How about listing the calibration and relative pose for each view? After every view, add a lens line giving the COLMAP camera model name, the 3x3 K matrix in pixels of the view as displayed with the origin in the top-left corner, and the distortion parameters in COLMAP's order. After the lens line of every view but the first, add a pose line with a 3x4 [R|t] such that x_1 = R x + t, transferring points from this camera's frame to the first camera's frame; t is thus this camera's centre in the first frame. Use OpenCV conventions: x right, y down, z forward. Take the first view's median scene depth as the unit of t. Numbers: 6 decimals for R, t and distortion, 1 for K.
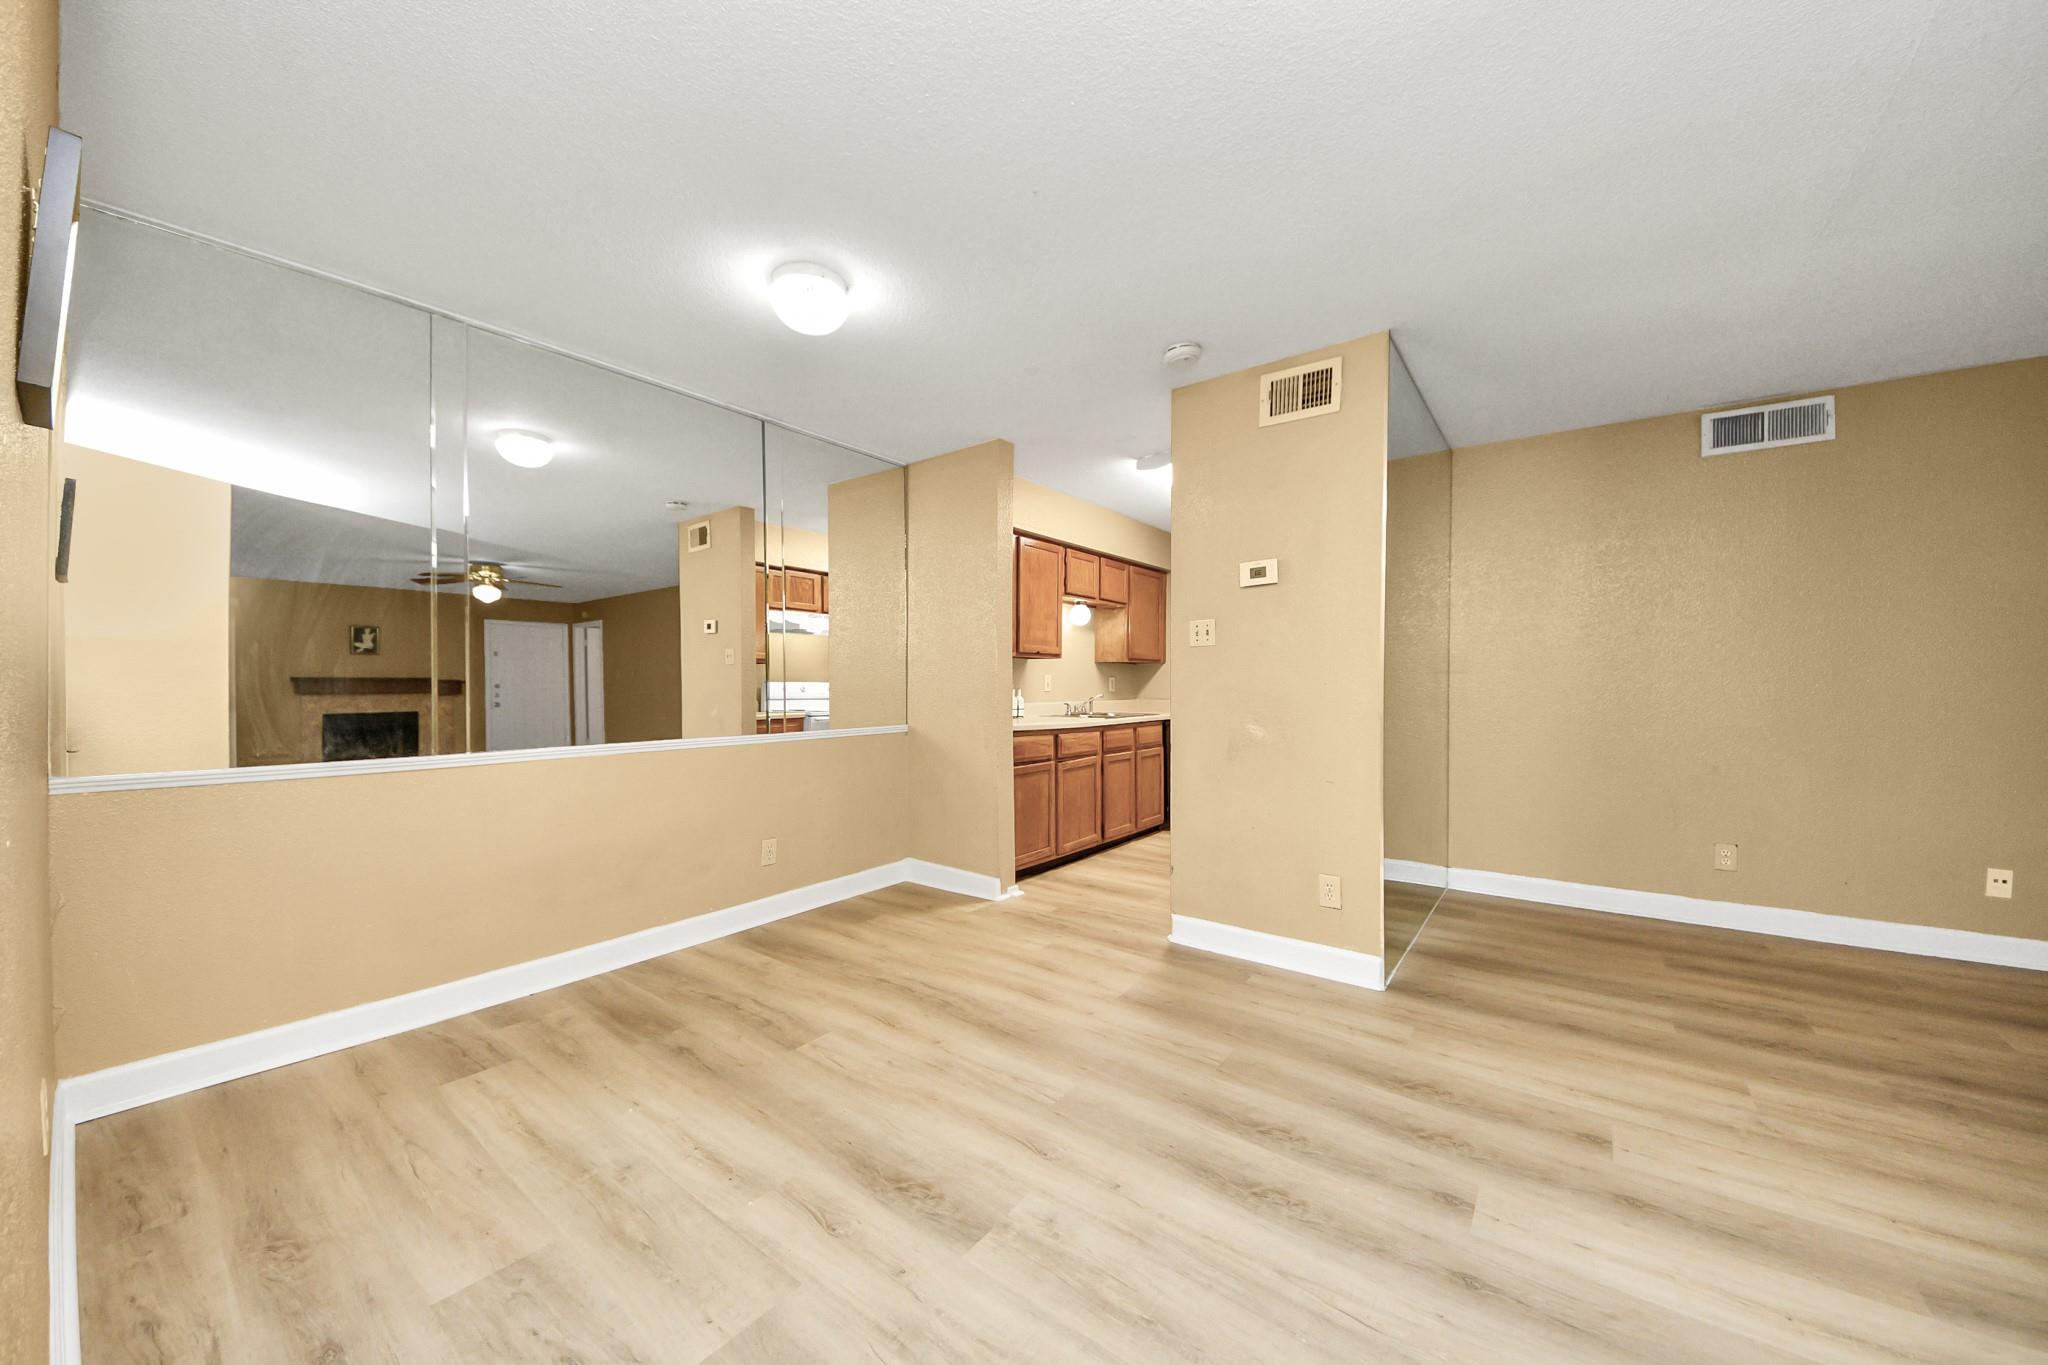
lens RADIAL K [[721.7, 0, 1019.1], [0, 721.7, 686.8], [0, 0, 1]] dist [0.026098, -0.015016]
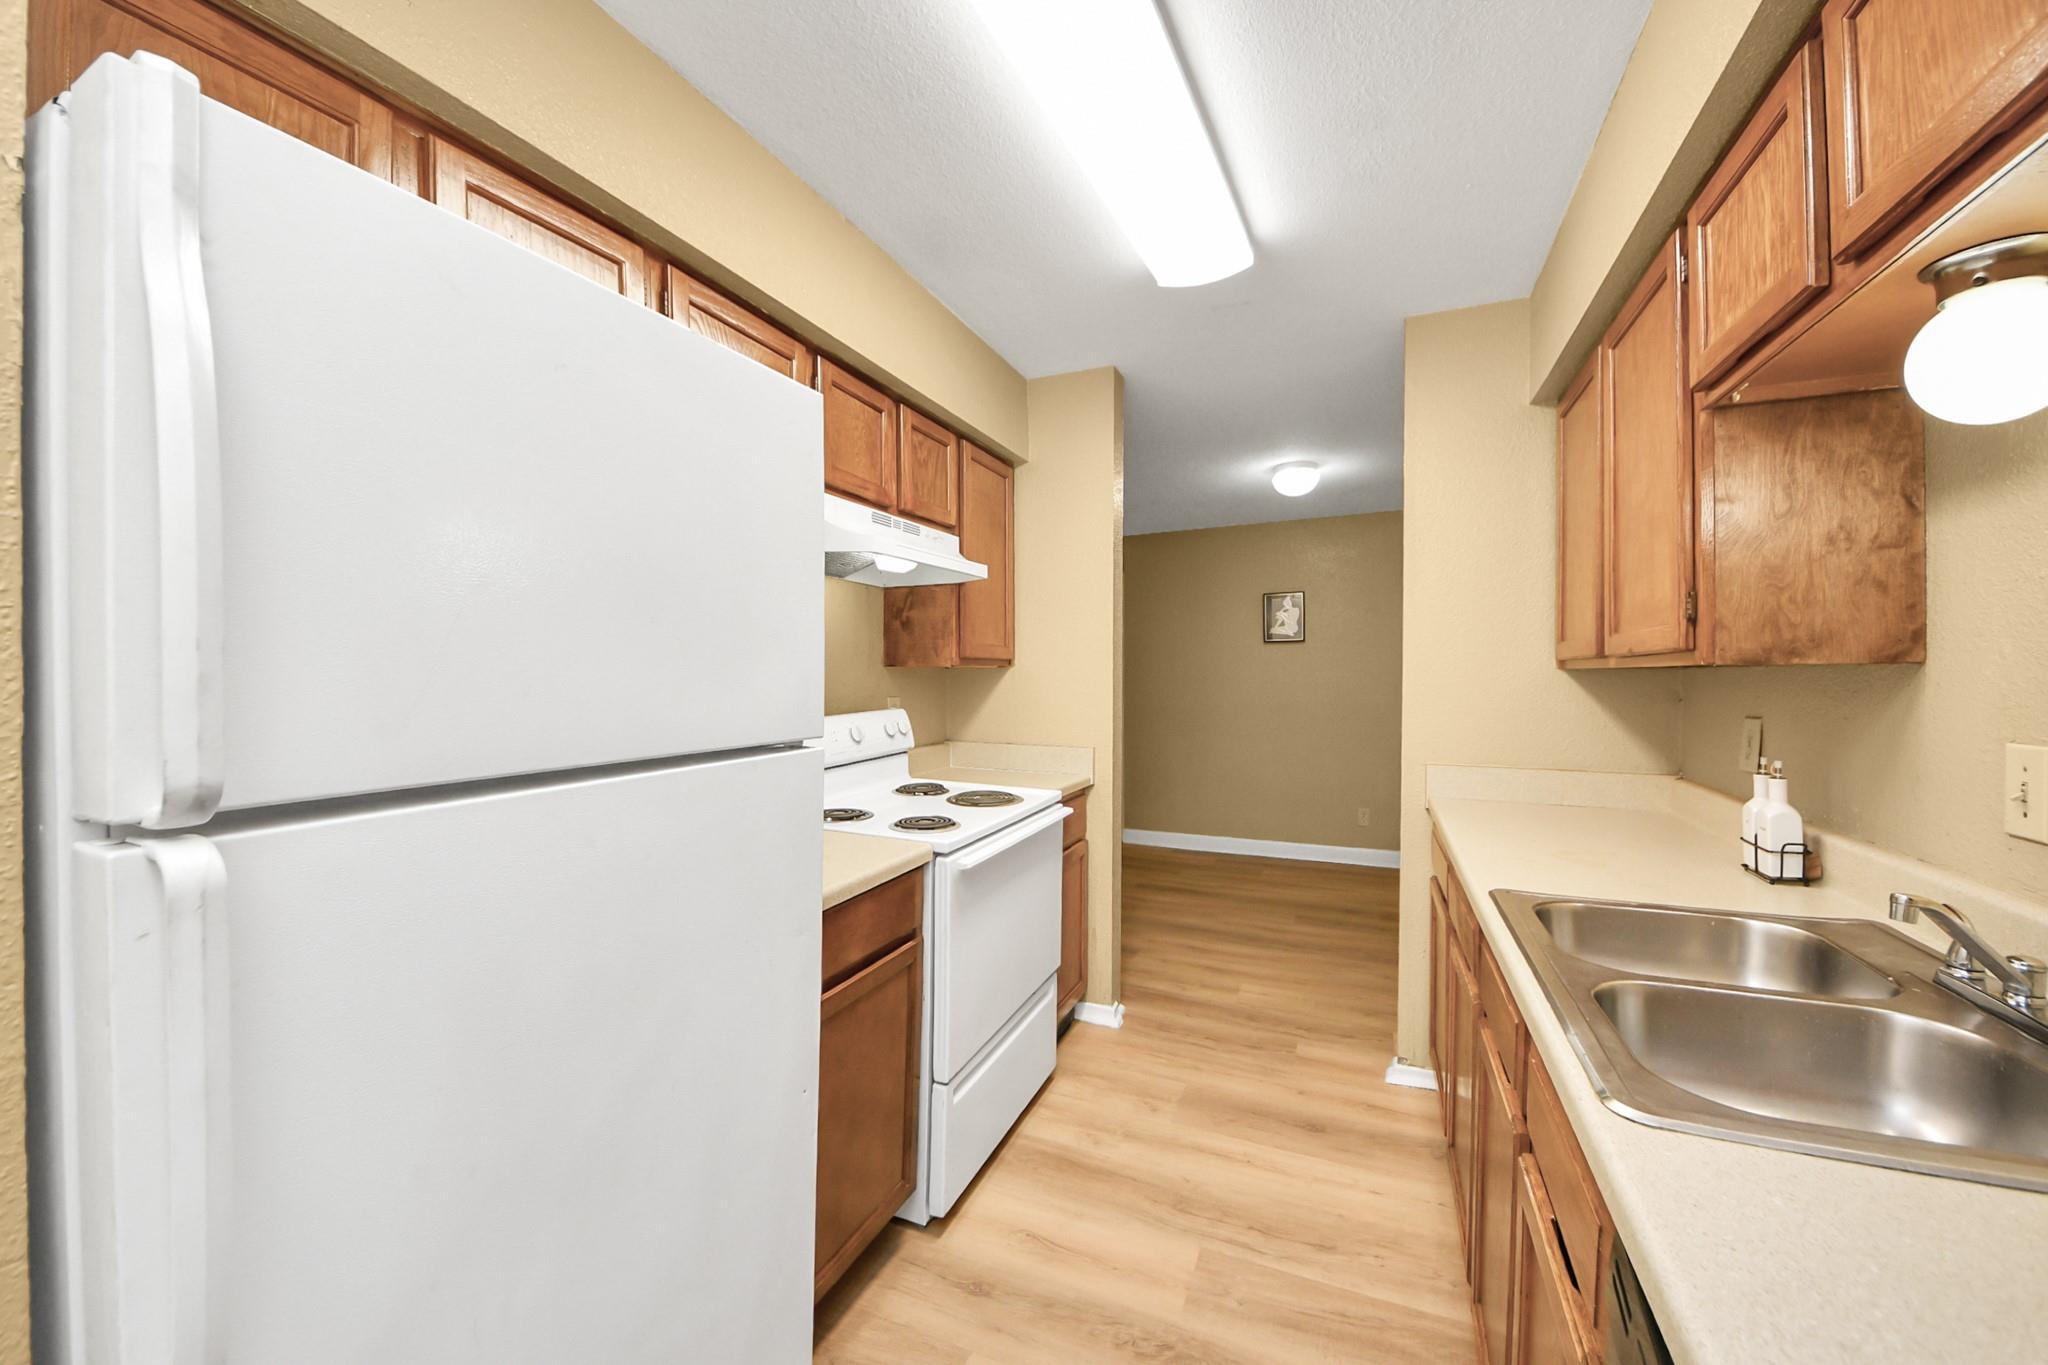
lens RADIAL K [[777.9, 0, 1041.8], [0, 777.9, 684.1], [0, 0, 1]] dist [0.000522, -0.015224]
pose [[-0.966220, 0.005109, -0.257667, 0.543399], [0.001639, 0.999905, 0.013679, -0.058208], [0.257712, 0.012795, -0.966137, 1.897690]]
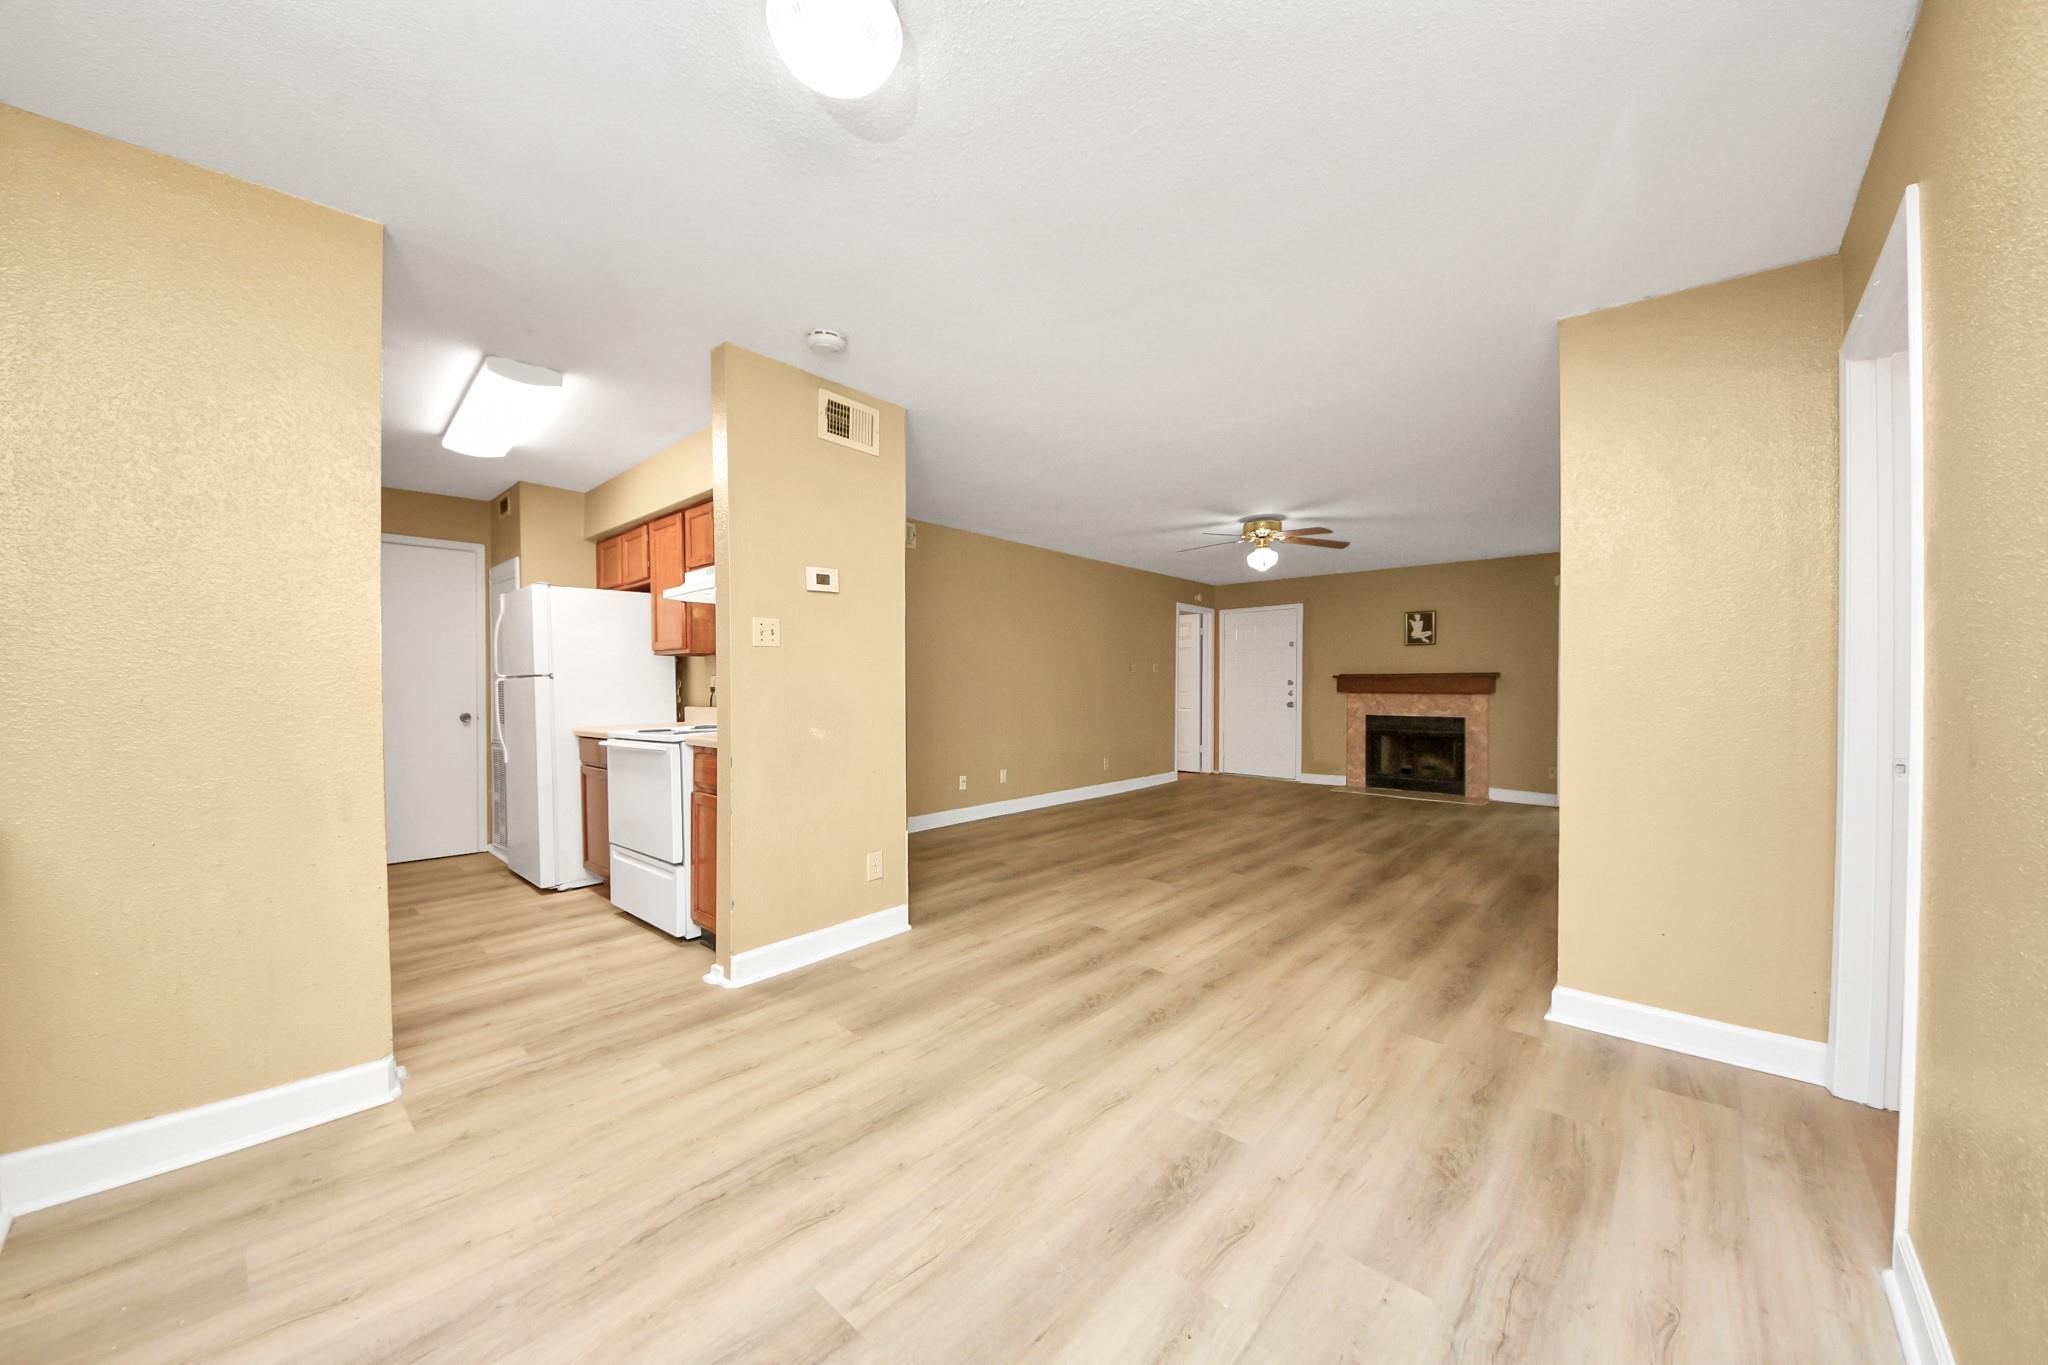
lens RADIAL K [[727.9, 0, 1018.1], [0, 727.9, 685.8], [0, 0, 1]] dist [0.031006, -0.015807]
pose [[0.090274, -0.005590, 0.995901, -0.631265], [0.006374, 0.999967, 0.005035, -0.009684], [-0.995897, 0.005894, 0.090307, 0.589402]]
